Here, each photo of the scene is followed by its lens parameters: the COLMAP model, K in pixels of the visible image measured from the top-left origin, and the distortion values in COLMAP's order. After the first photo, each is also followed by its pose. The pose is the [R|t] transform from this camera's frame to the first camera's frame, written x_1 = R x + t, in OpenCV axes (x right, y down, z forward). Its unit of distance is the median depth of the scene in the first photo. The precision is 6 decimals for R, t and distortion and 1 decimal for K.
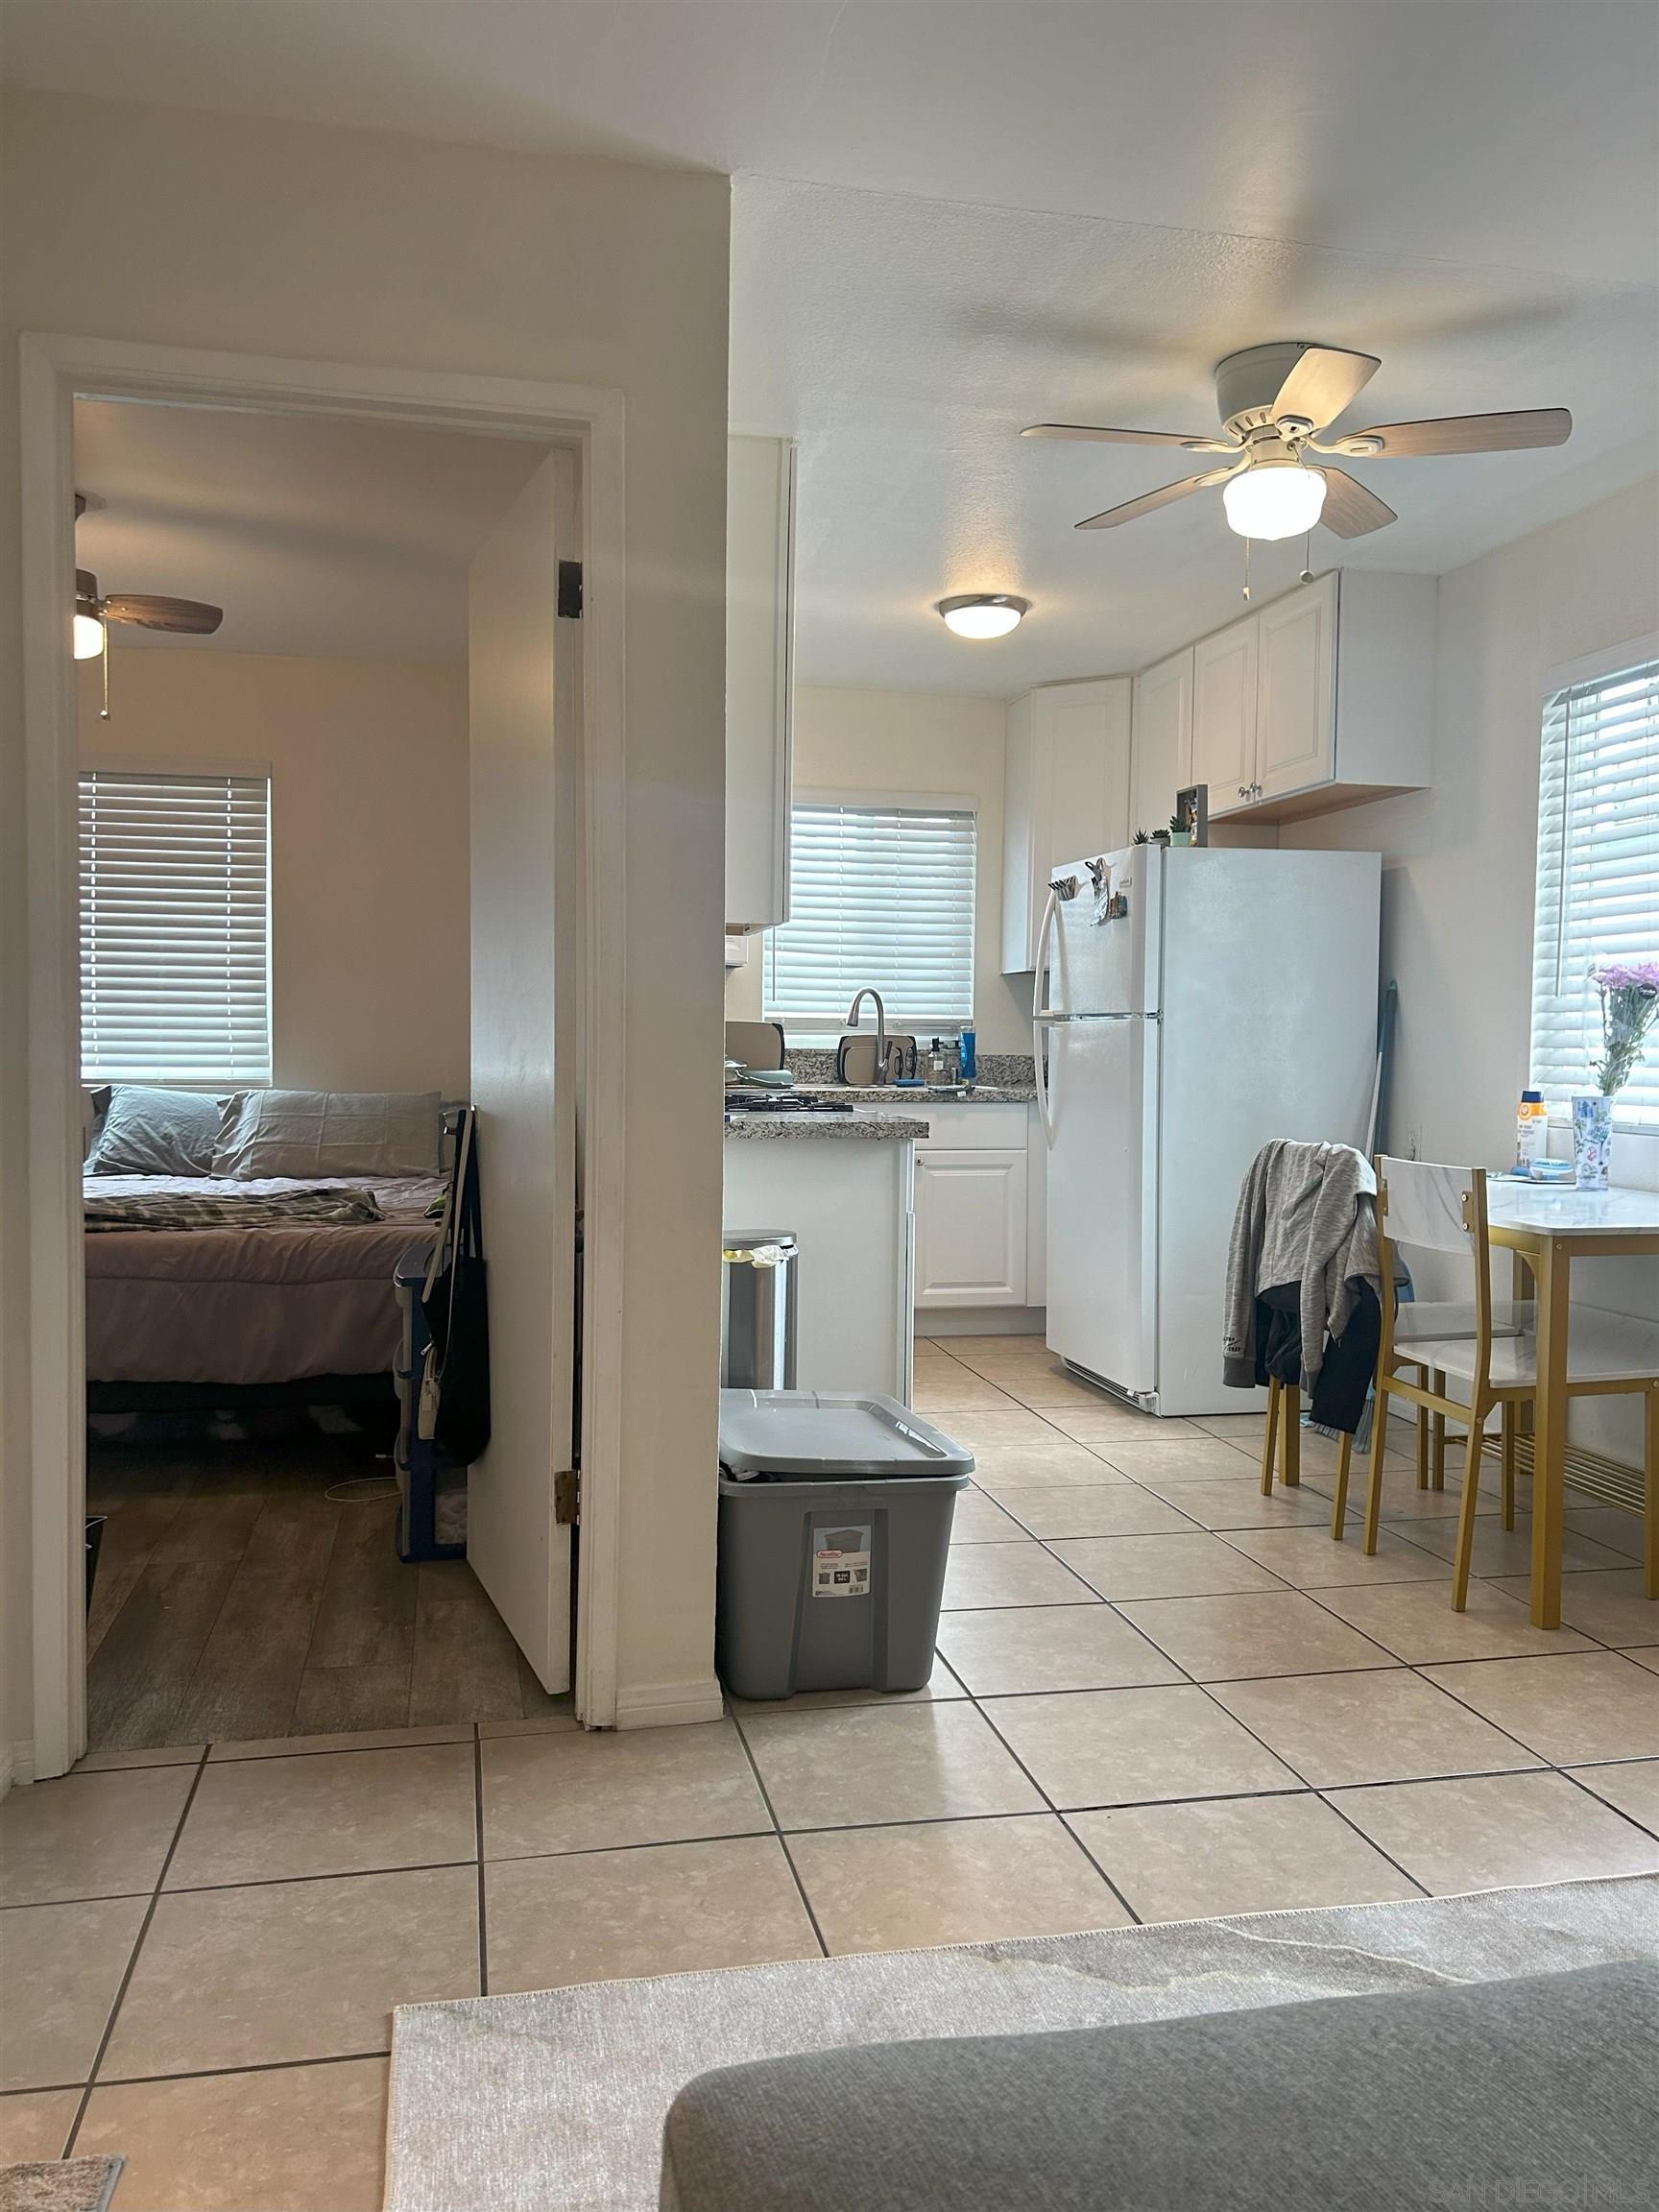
lens RADIAL K [[1677.4, 0, 829.5], [0, 1677.4, 1106.0], [0, 0, 1]] dist [0.041092, -0.003356]
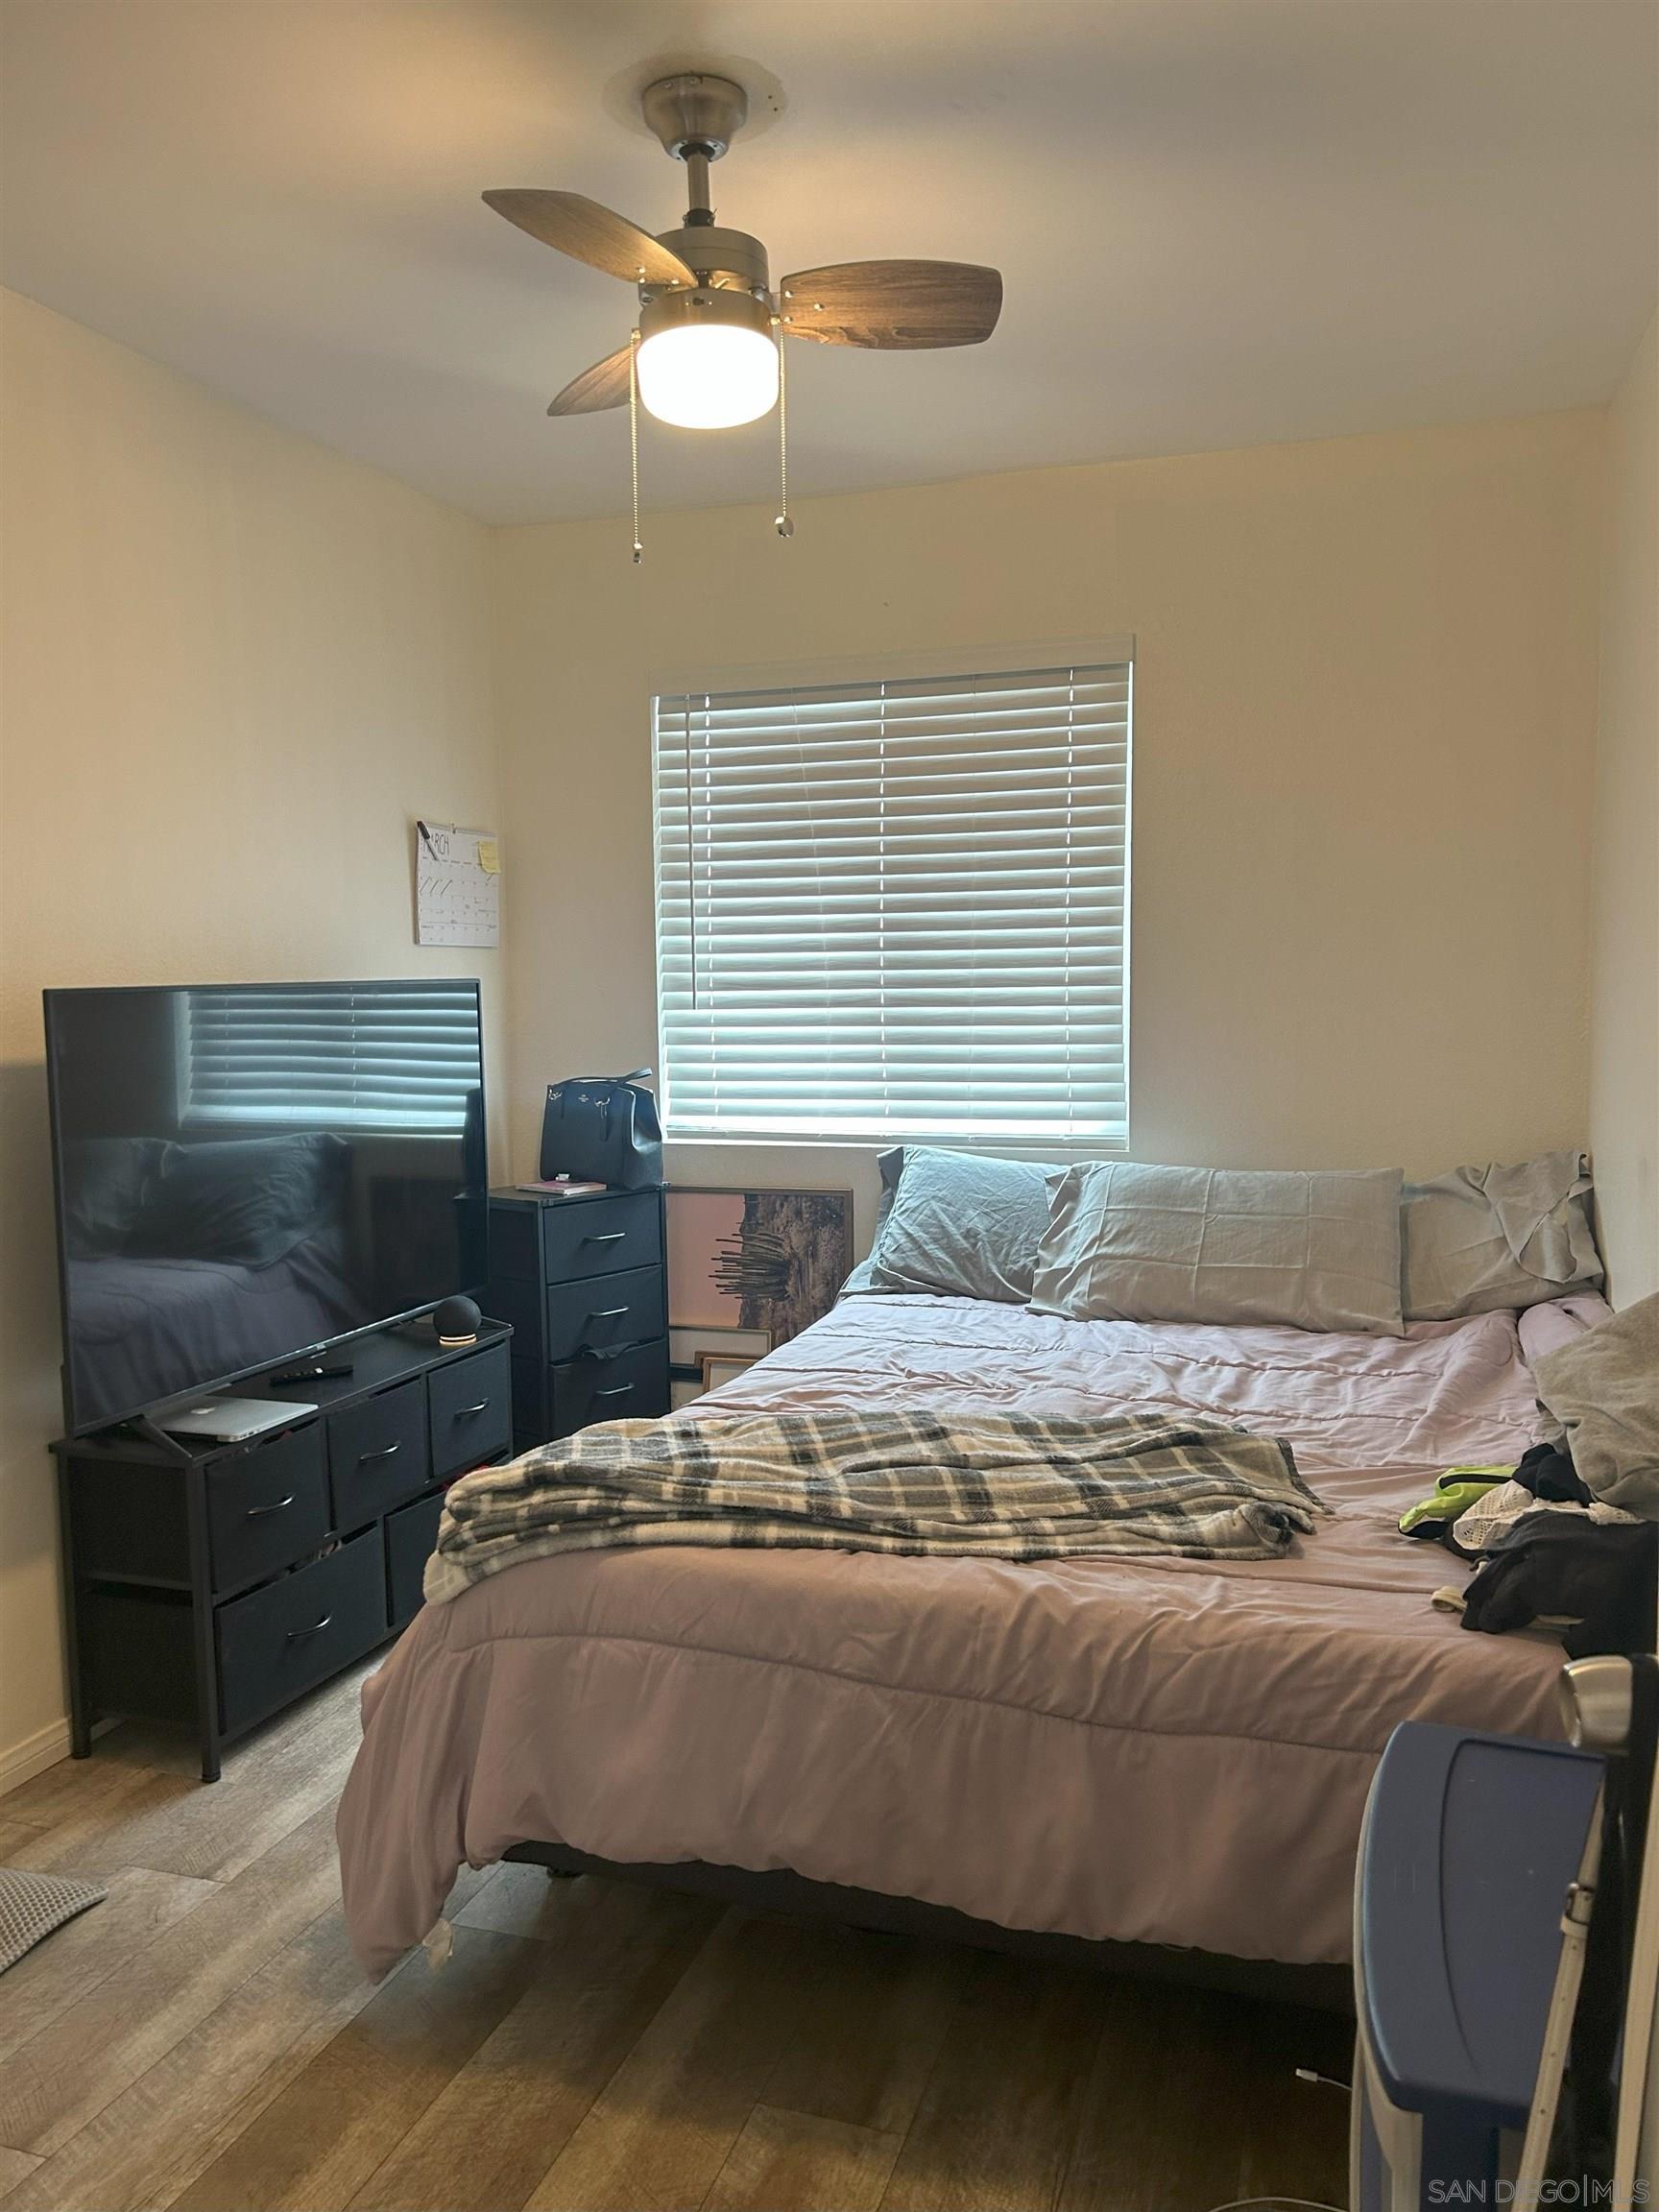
lens RADIAL K [[1677.4, 0, 829.5], [0, 1677.4, 1106.0], [0, 0, 1]] dist [0.041092, -0.003356]
pose [[0.864741, 0.019362, -0.501844, -0.116983], [-0.000994, 0.999321, 0.036843, -0.055654], [0.502216, -0.031361, 0.864173, 0.419114]]
